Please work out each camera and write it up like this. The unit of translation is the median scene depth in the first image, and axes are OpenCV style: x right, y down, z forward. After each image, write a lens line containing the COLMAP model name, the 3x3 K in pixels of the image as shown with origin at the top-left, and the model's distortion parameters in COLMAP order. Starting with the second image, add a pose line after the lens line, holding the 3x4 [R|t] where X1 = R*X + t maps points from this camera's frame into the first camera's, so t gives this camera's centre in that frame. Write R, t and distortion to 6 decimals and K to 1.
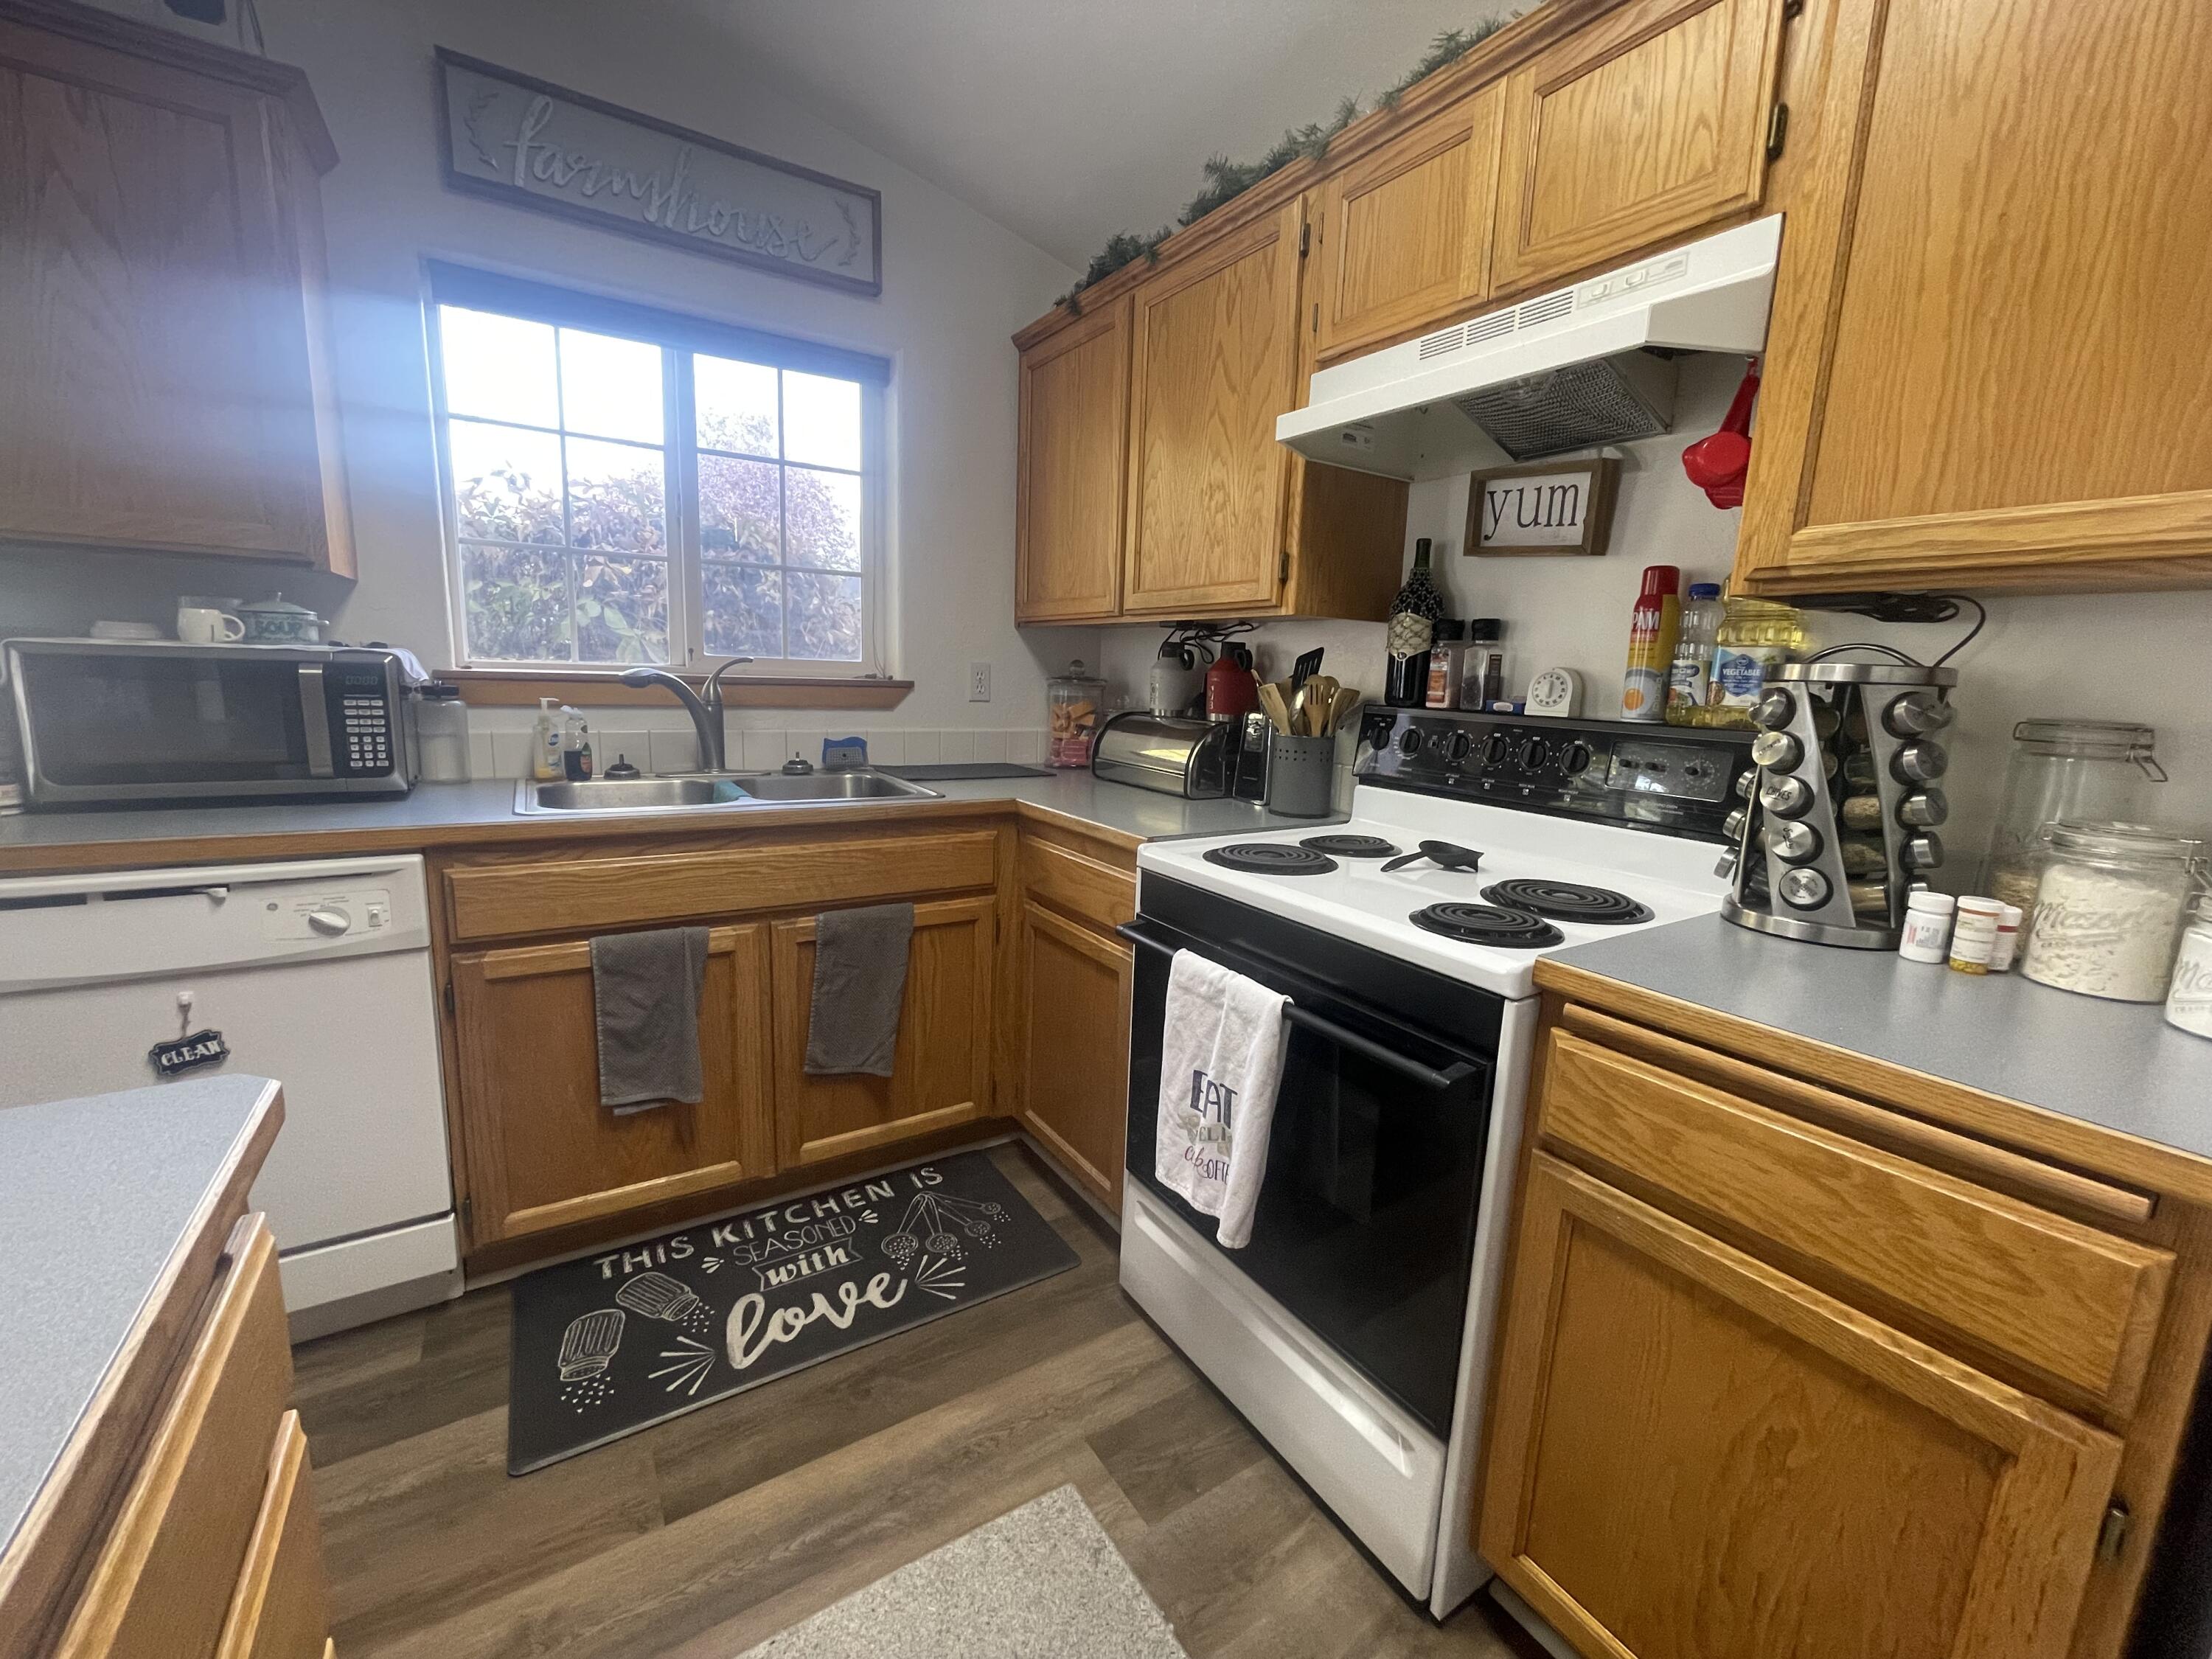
lens RADIAL K [[889.6, 0, 1106.0], [0, 889.6, 829.5], [0, 0, 1]] dist [-0.005260, -0.000194]
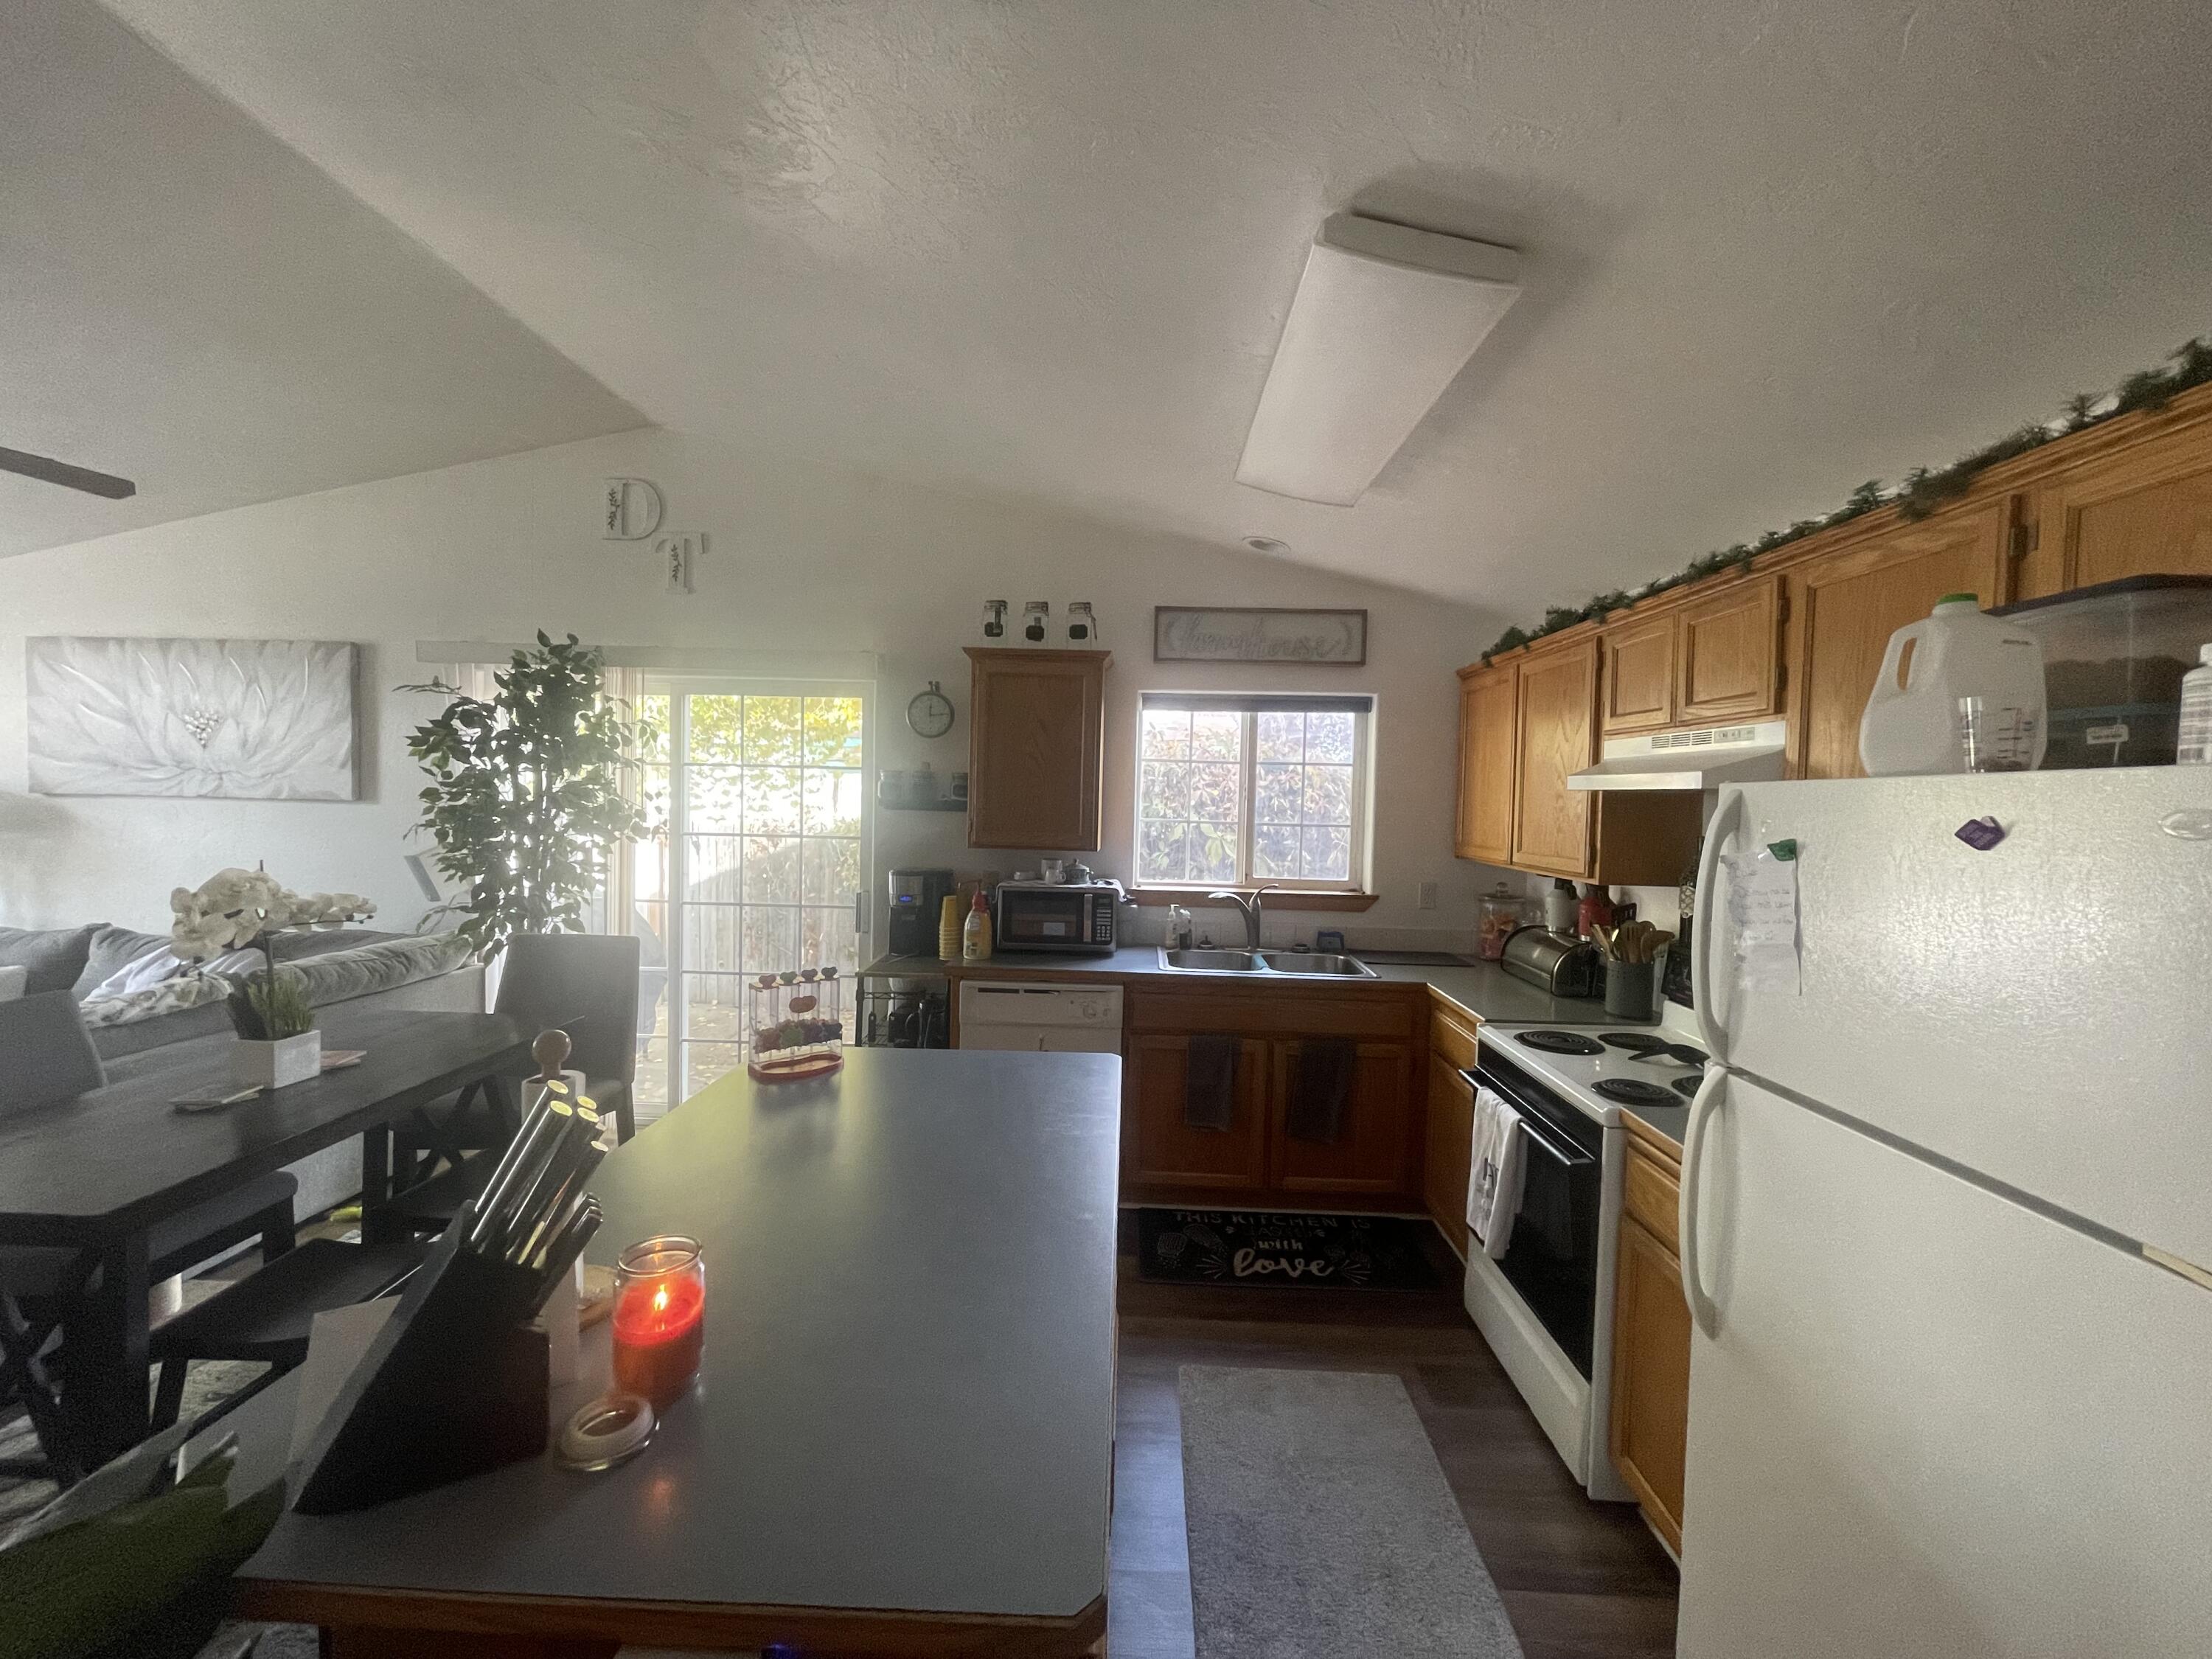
lens RADIAL K [[889.6, 0, 1106.0], [0, 889.6, 829.5], [0, 0, 1]] dist [-0.005260, -0.000194]
pose [[0.824354, 0.005509, -0.566047, 0.365816], [-0.090515, 0.988369, -0.122202, -0.068662], [0.558790, 0.151974, 0.815265, -0.736990]]
